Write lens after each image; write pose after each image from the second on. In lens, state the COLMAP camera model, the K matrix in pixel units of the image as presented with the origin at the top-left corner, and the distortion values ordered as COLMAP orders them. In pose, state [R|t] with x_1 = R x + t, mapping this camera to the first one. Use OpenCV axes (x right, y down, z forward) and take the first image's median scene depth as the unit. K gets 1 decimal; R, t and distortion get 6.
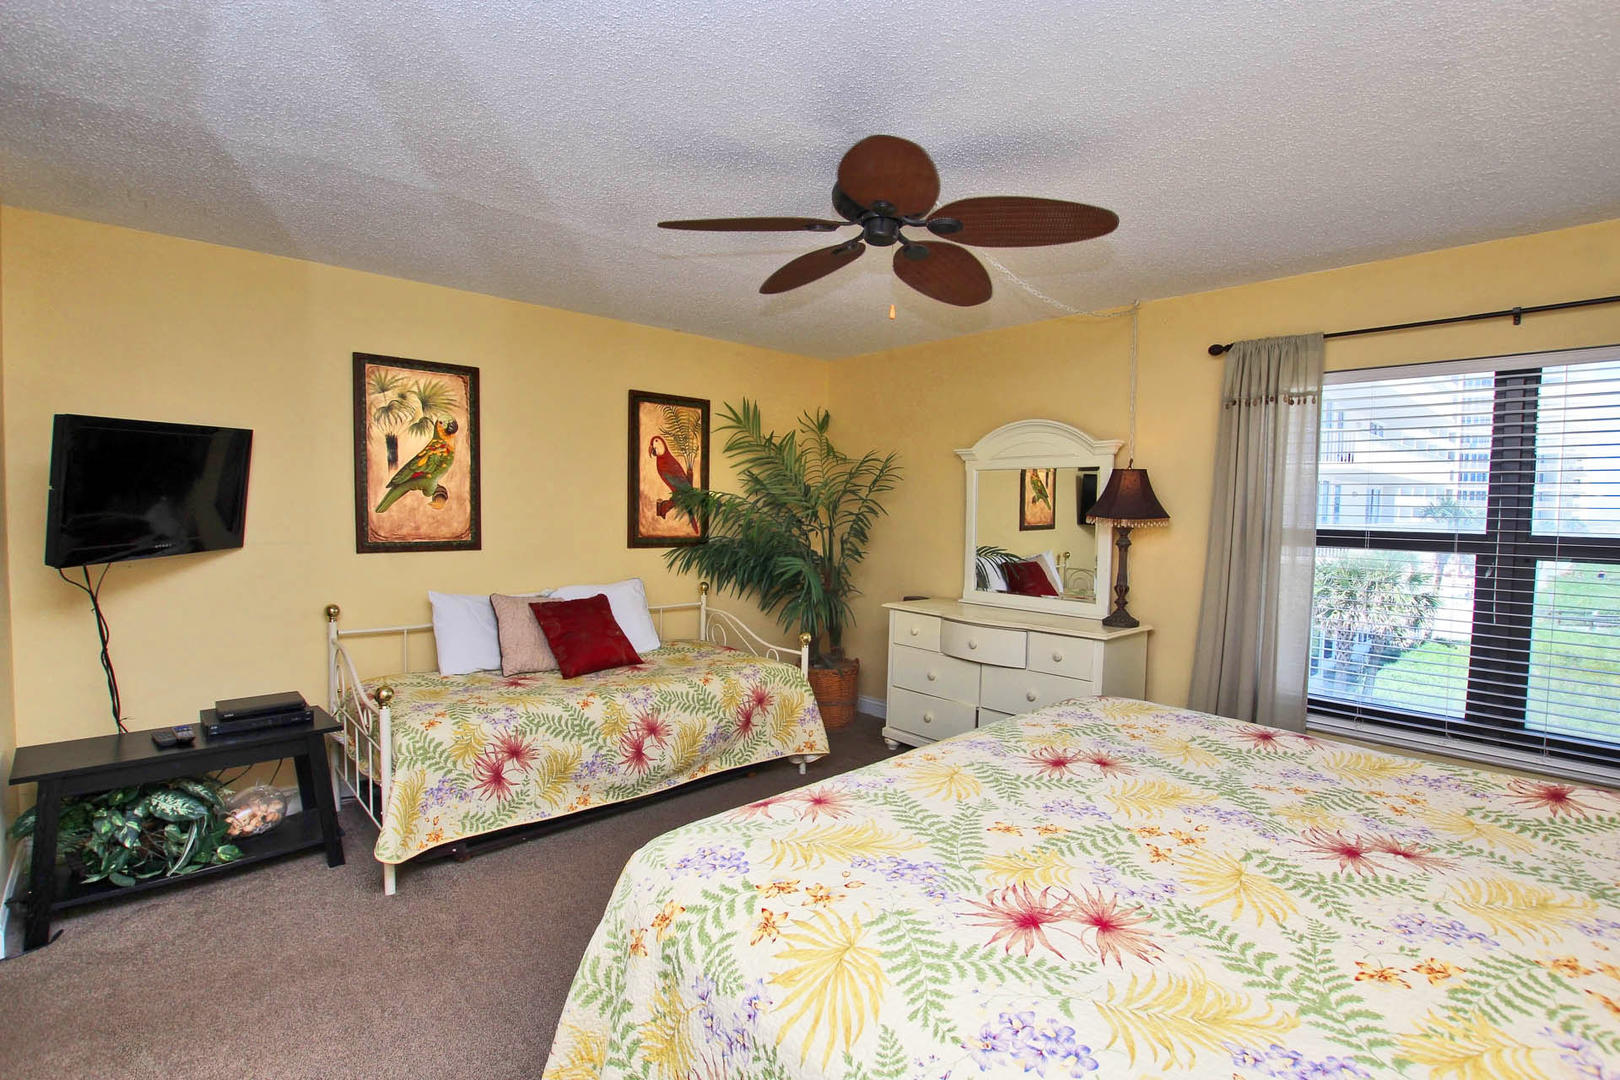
lens RADIAL K [[753.7, 0, 810.3], [0, 753.7, 547.9], [0, 0, 1]] dist [-0.035684, 0.007156]
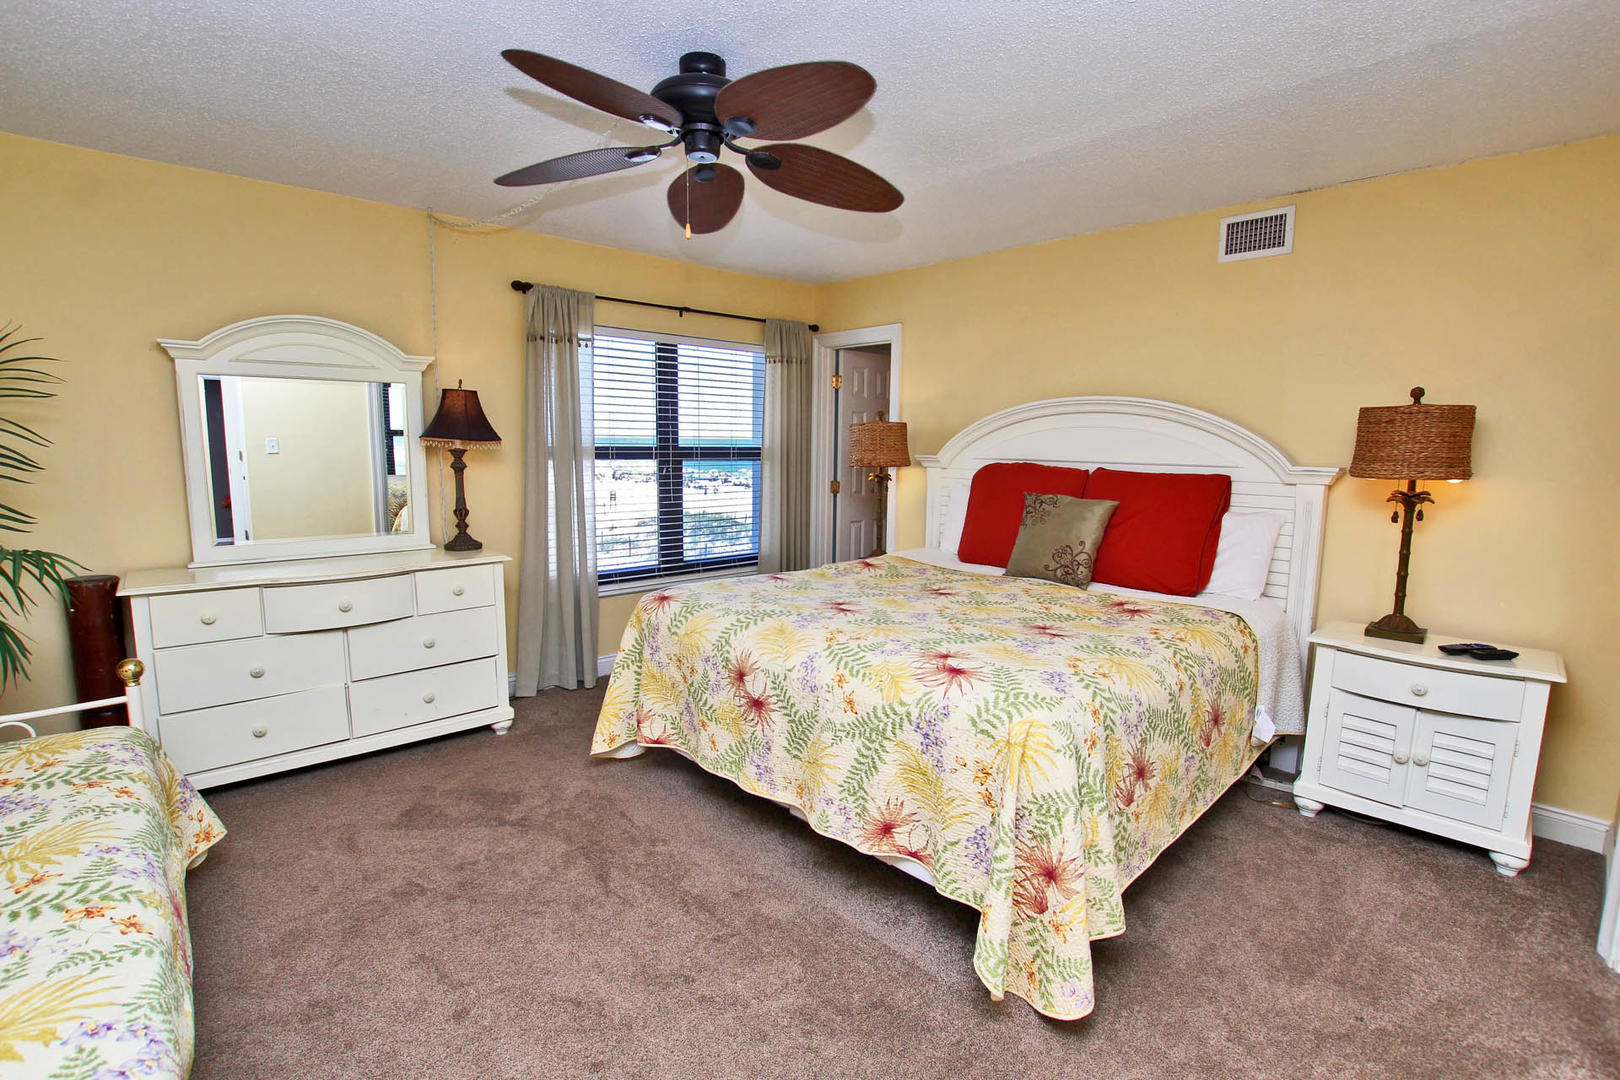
lens RADIAL K [[753.7, 0, 810.3], [0, 753.7, 547.9], [0, 0, 1]] dist [-0.035684, 0.007156]
pose [[-0.007087, -0.157139, 0.987551, -0.673969], [0.039652, 0.986755, 0.157297, -0.042256], [-0.999188, 0.040273, -0.000762, 0.638209]]
